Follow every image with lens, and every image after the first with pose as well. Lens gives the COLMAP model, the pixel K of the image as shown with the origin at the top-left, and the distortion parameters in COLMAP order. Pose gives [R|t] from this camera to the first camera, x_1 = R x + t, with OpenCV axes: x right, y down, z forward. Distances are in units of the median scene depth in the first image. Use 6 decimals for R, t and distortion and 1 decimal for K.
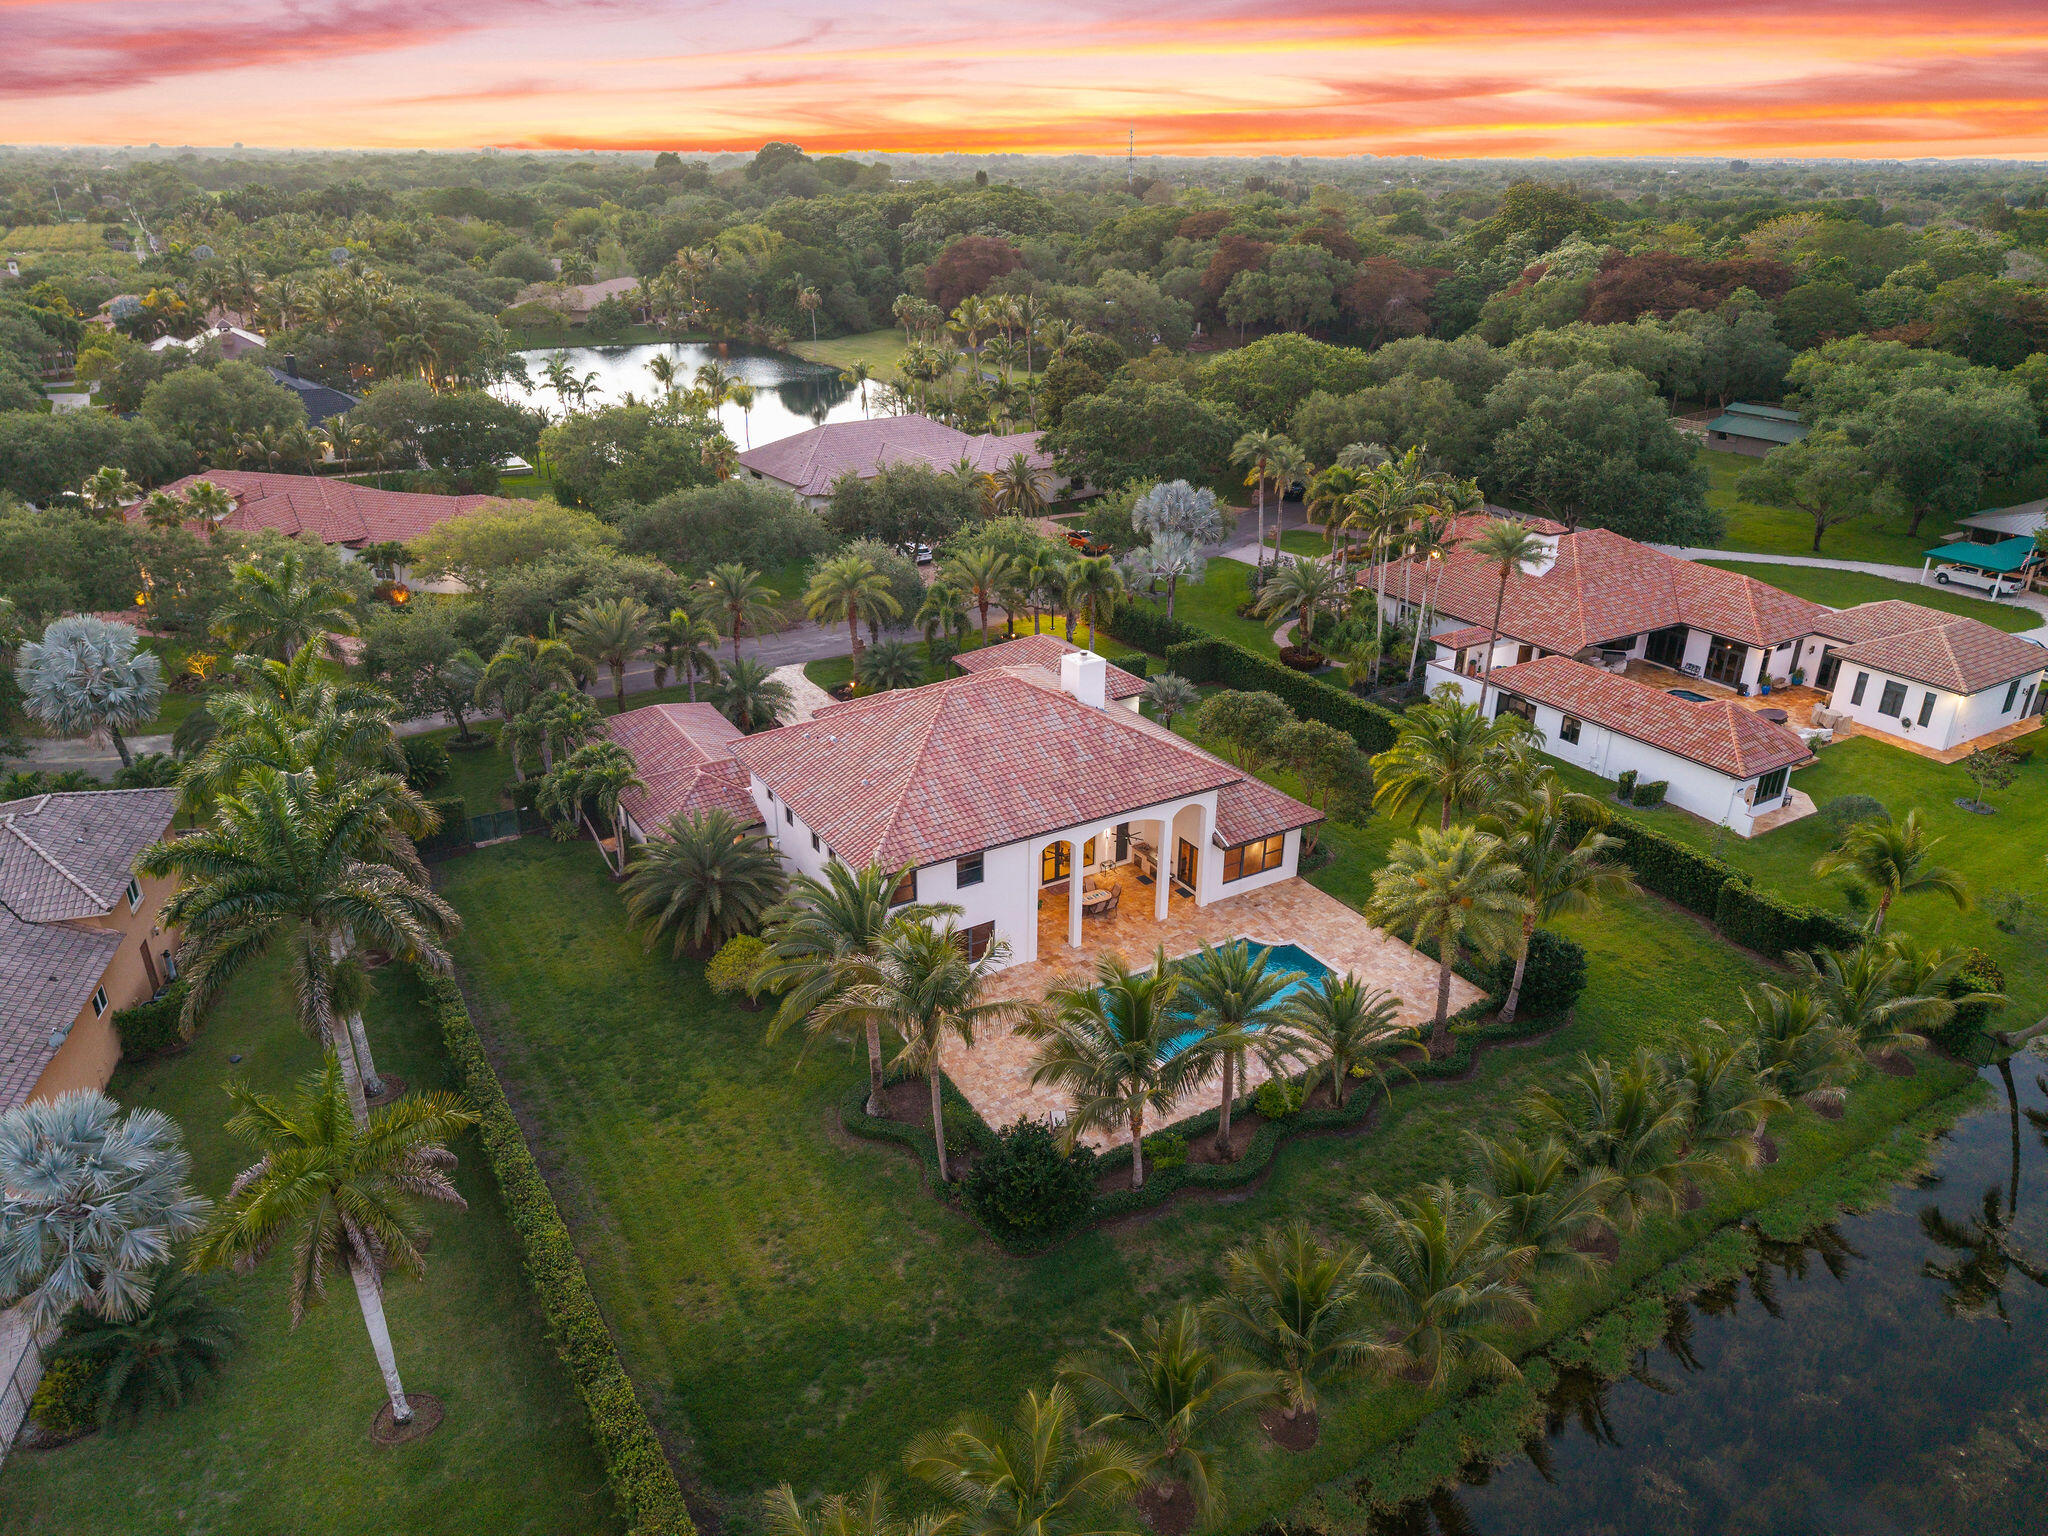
lens RADIAL K [[1362.8, 0, 1036.9], [0, 1362.8, 801.0], [0, 0, 1]] dist [0.005693, 0.001586]
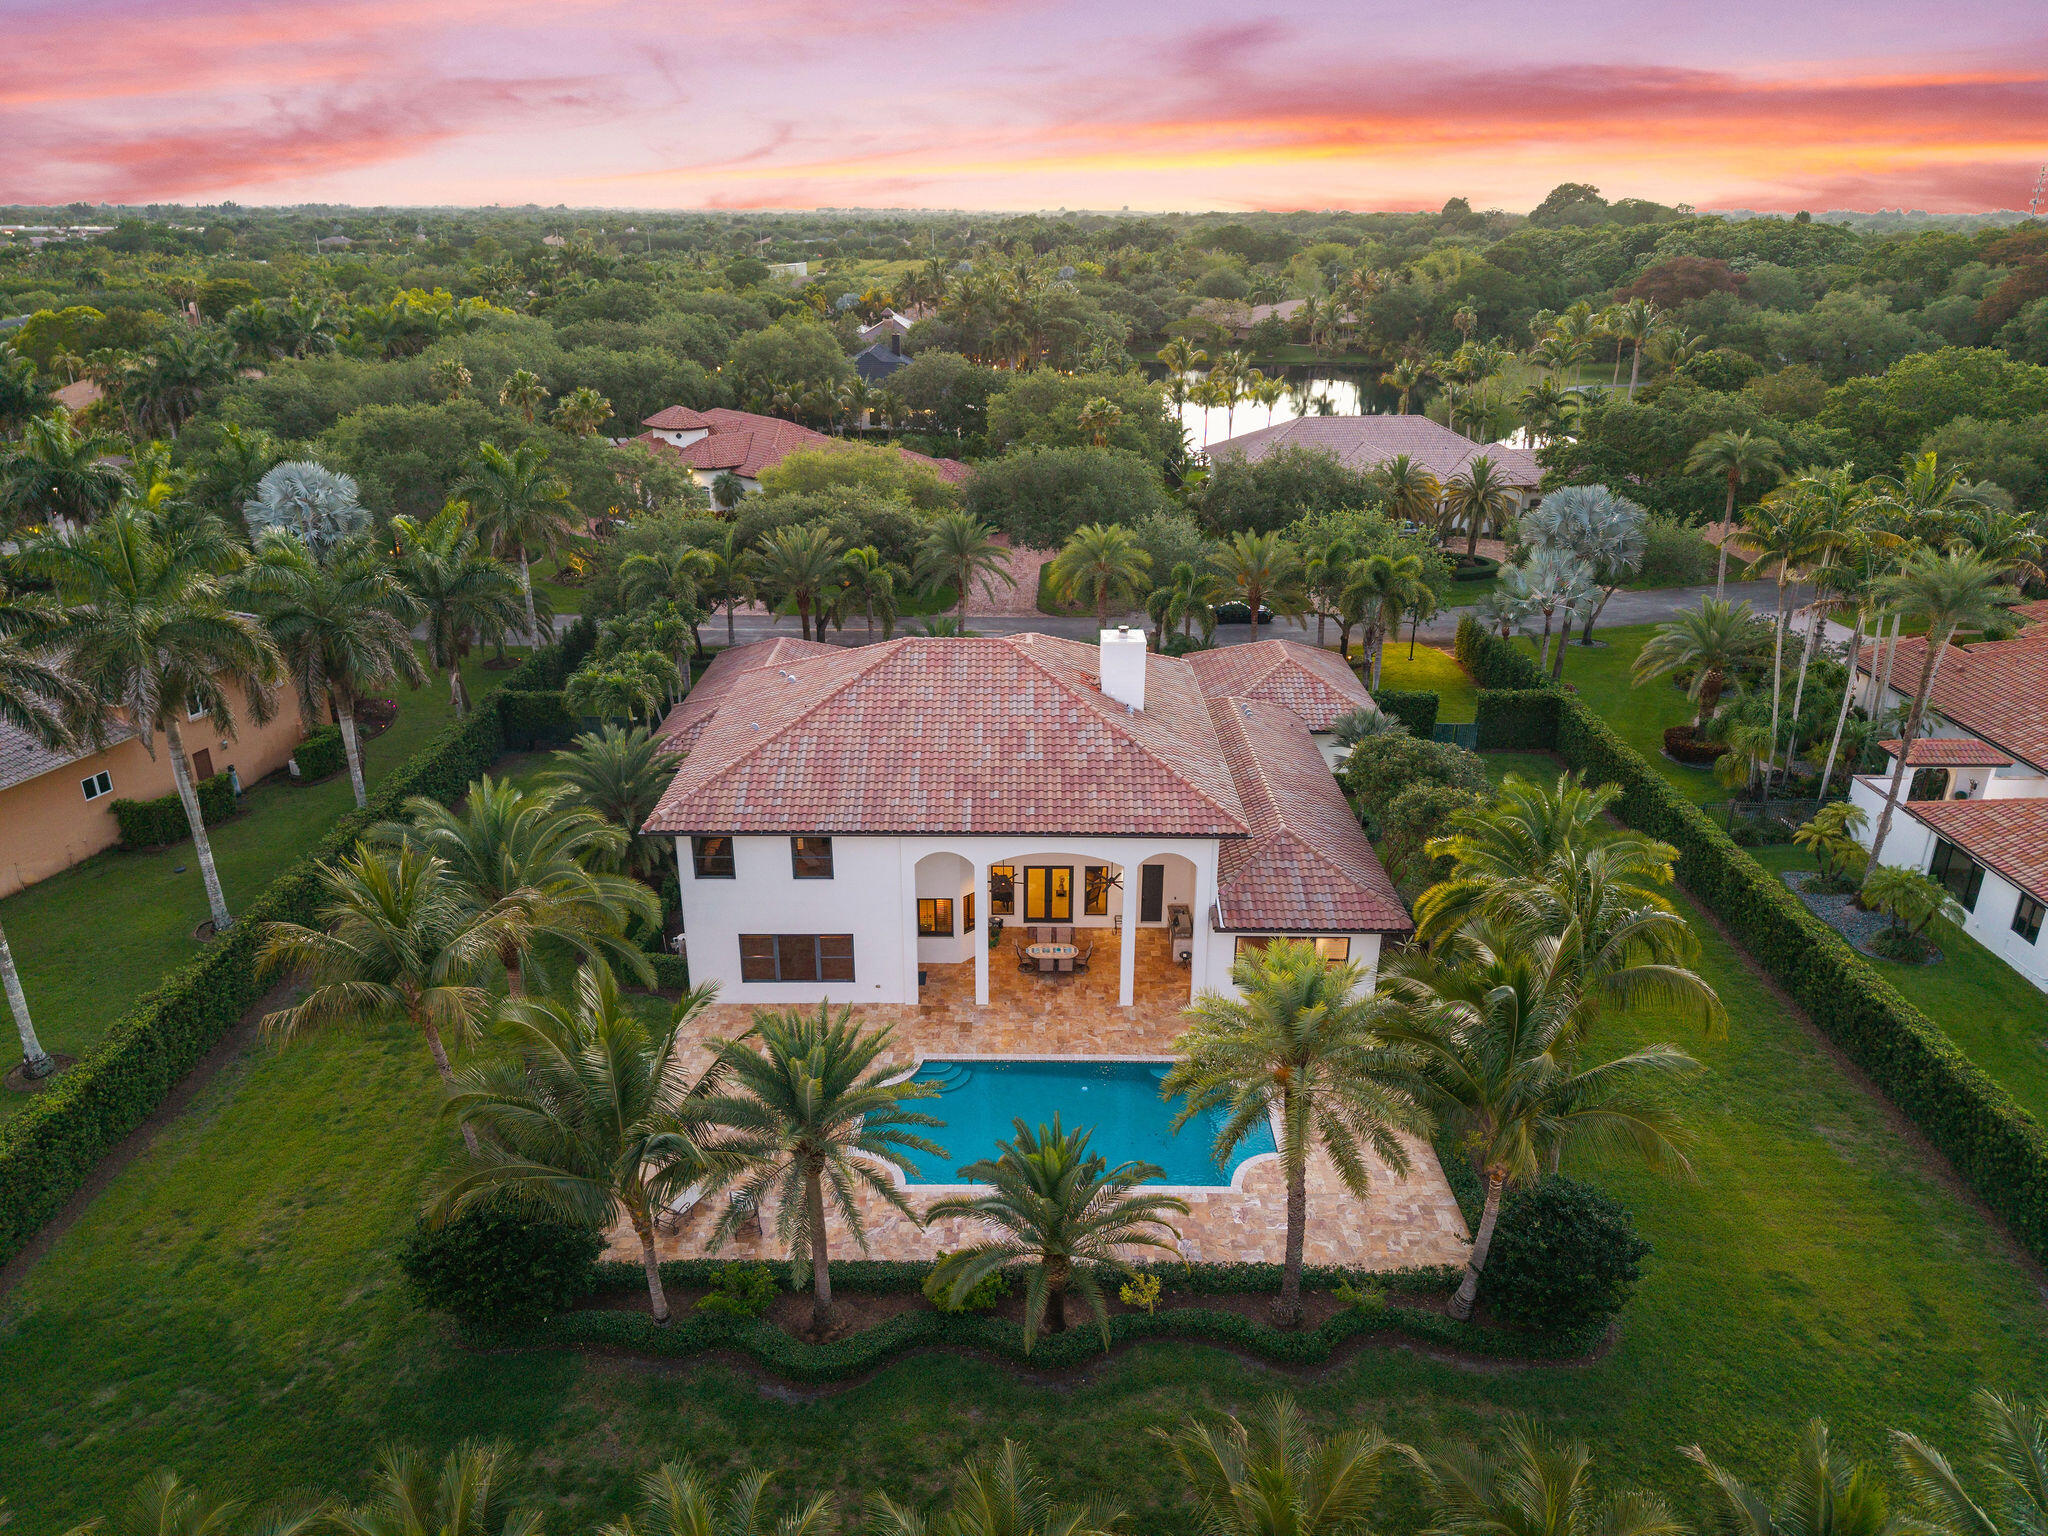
lens RADIAL K [[1400.9, 0, 1024.0], [0, 1400.9, 768.0], [0, 0, 1]] dist [-0.010224, -0.001407]
pose [[0.848409, 0.191671, -0.493421, 0.284159], [-0.223827, 0.974609, -0.006268, -0.013212], [0.479691, 0.115759, 0.869768, 0.241623]]
